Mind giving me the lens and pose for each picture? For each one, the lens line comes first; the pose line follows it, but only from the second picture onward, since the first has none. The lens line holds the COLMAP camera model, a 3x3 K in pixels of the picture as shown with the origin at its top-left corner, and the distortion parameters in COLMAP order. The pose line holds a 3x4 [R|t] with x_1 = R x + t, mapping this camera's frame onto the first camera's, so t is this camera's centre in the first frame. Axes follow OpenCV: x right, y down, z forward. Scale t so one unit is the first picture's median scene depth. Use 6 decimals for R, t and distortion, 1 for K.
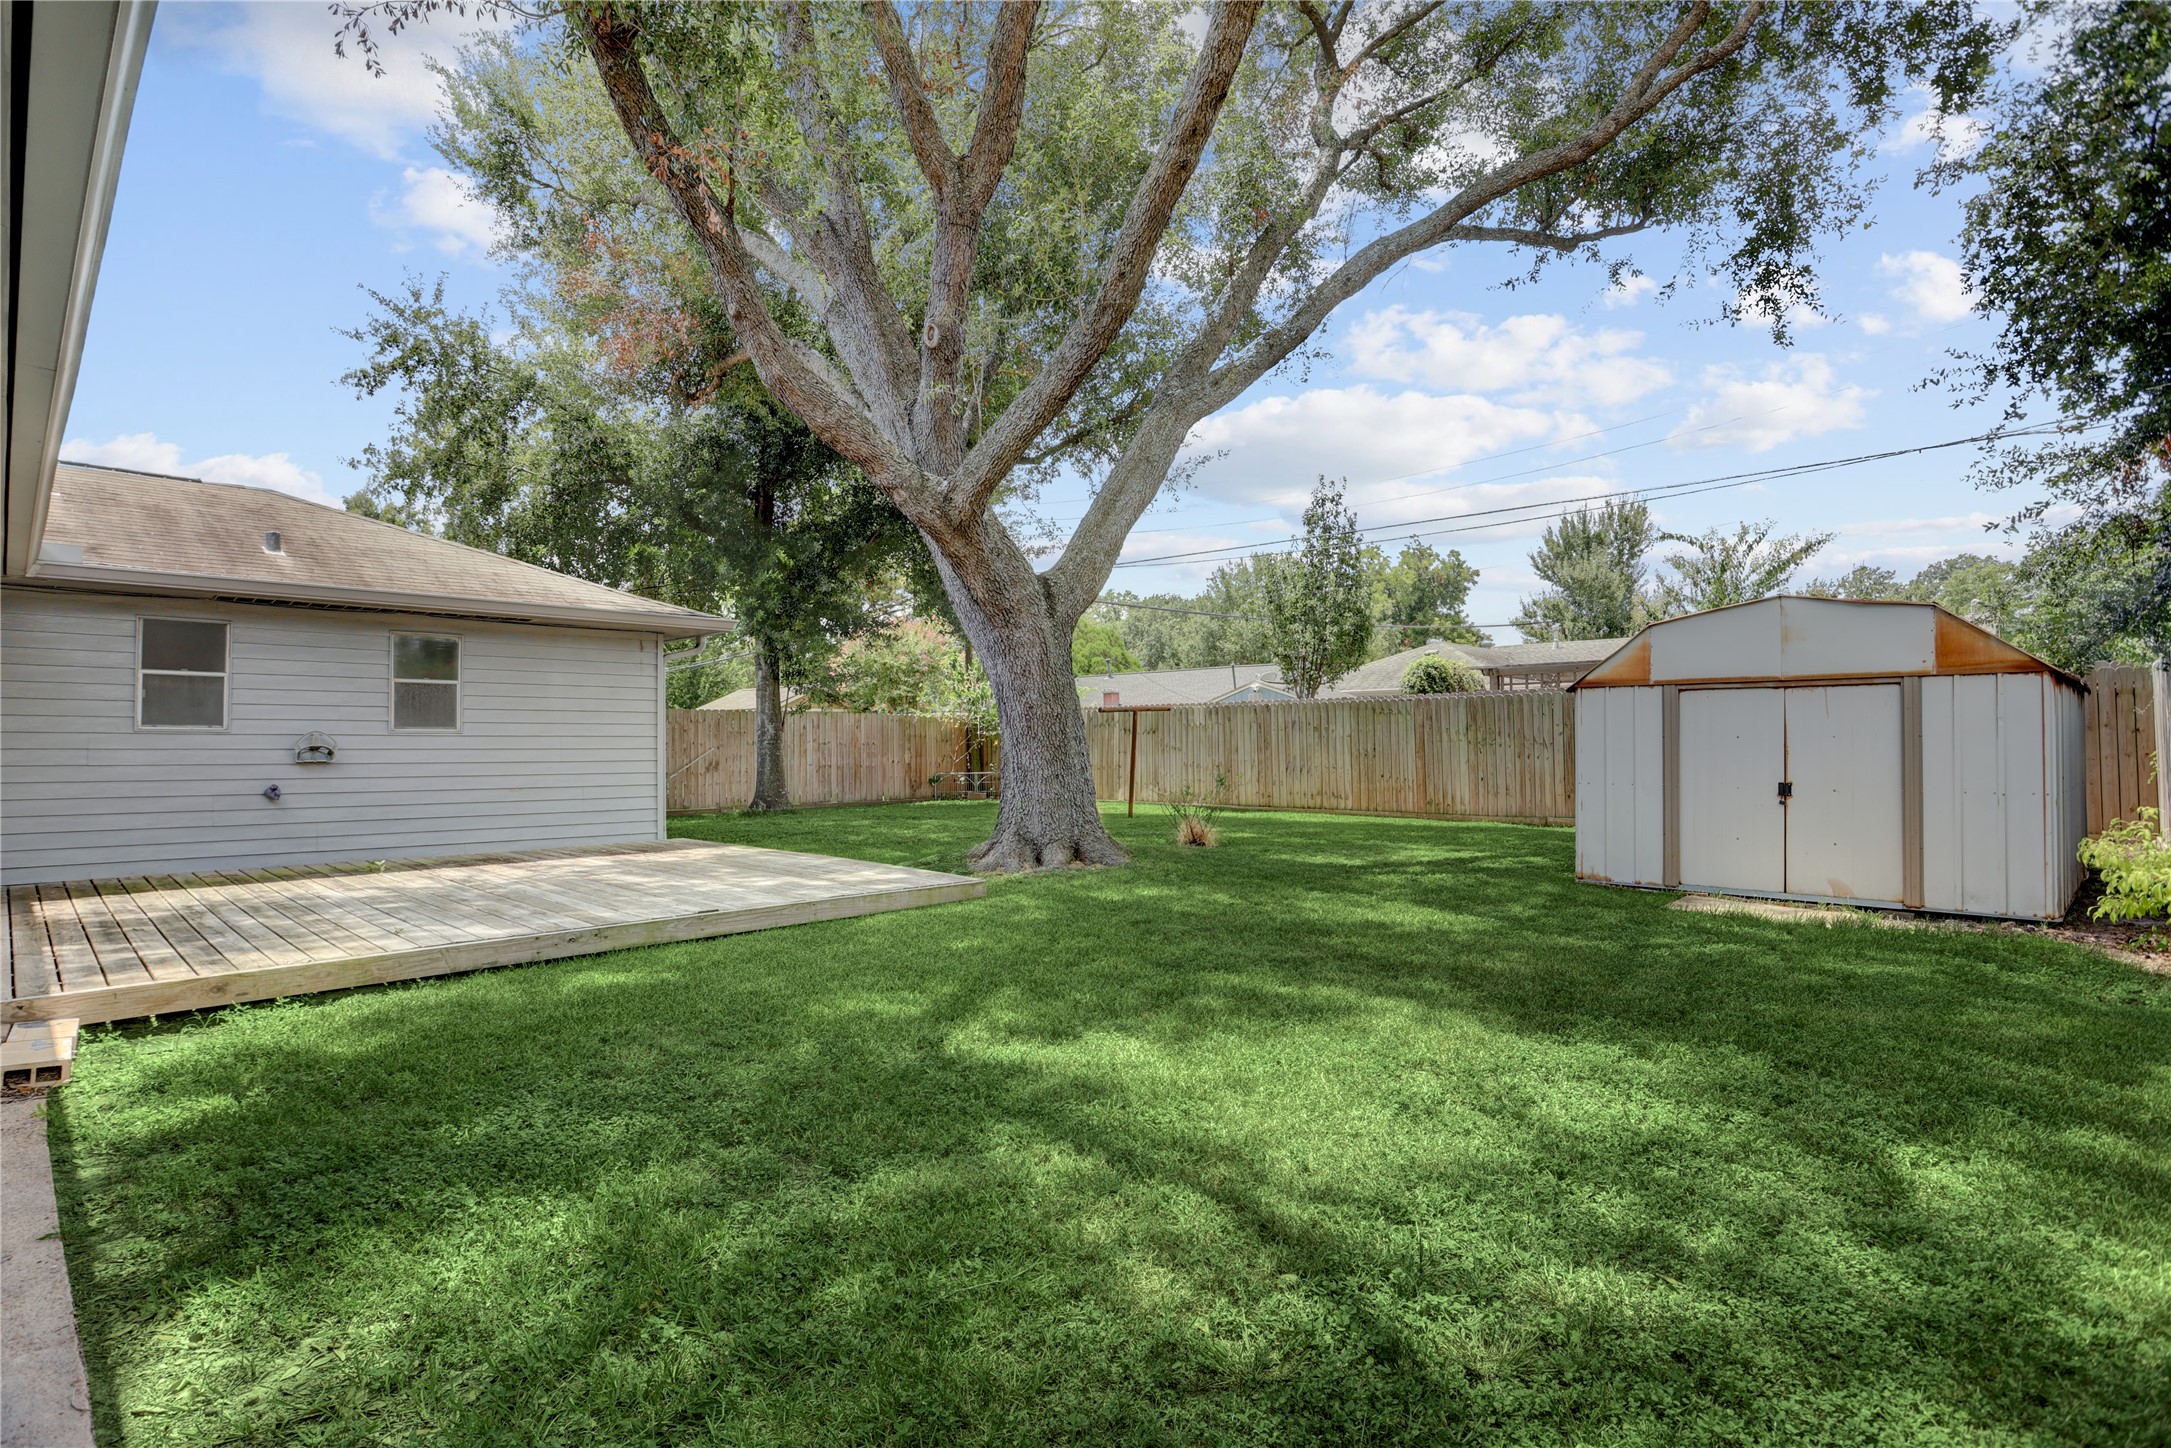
lens RADIAL K [[1136.4, 0, 1085.5], [0, 1136.4, 724.0], [0, 0, 1]] dist [-0.003454, -0.000678]
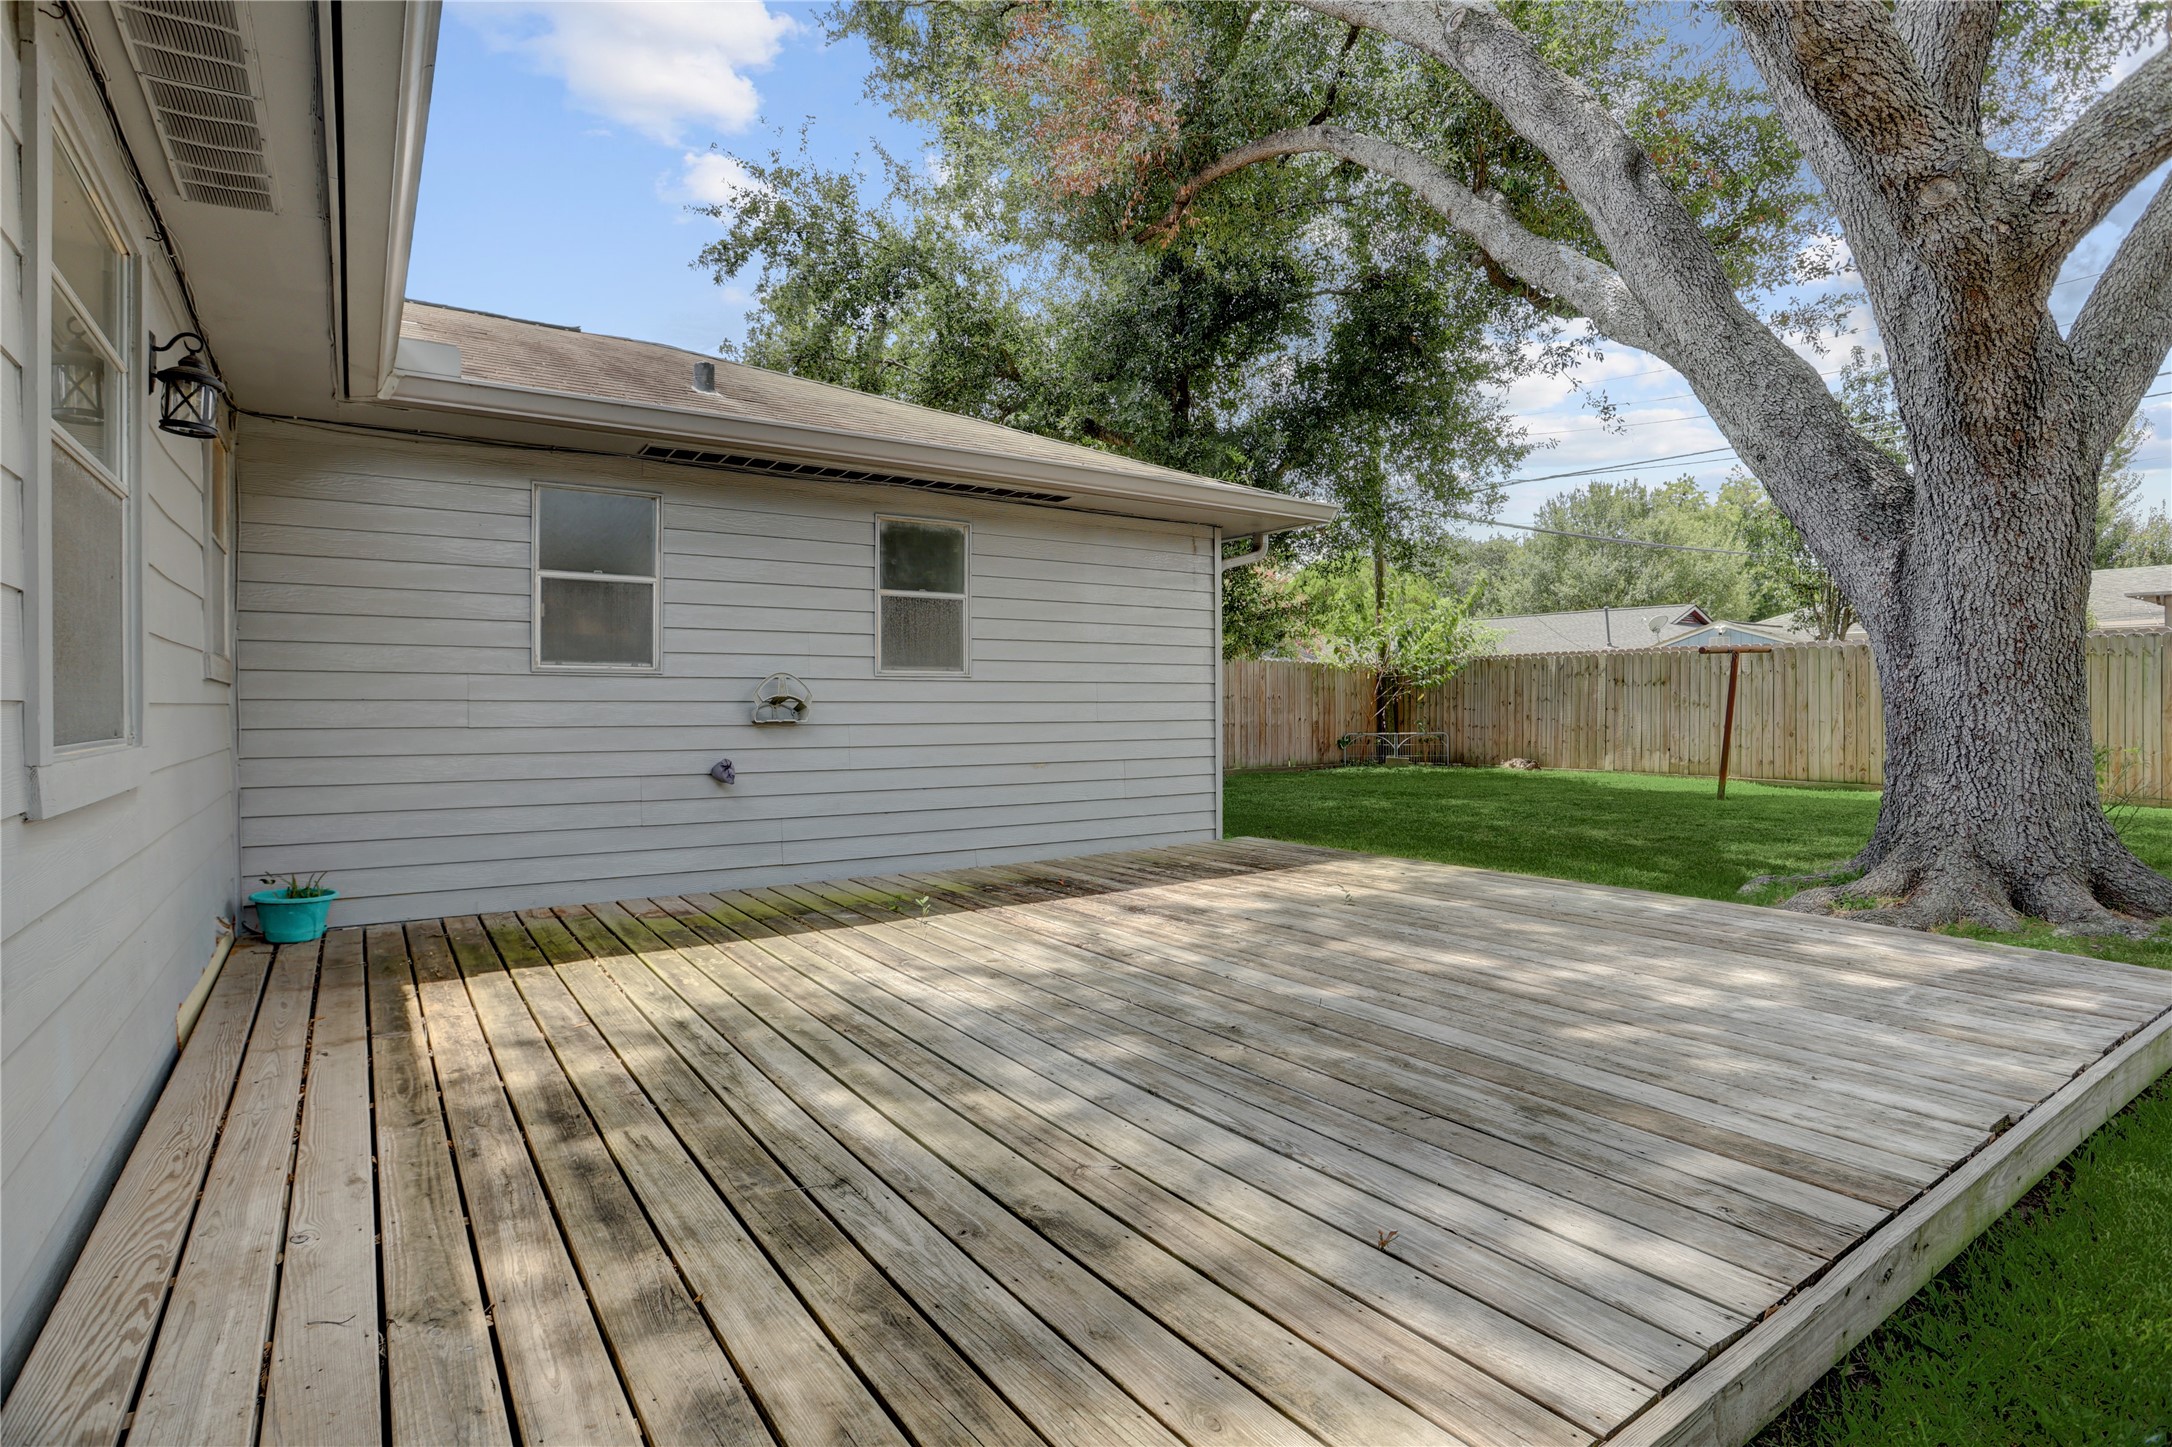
lens RADIAL K [[1093.2, 0, 1085.1], [0, 1093.2, 762.5], [0, 0, 1]] dist [-0.060463, 0.000373]
pose [[0.983901, 0.009884, -0.178438, -0.235902], [0.003390, 0.997257, 0.073934, 0.006881], [0.178680, -0.073349, 0.981170, 0.256582]]
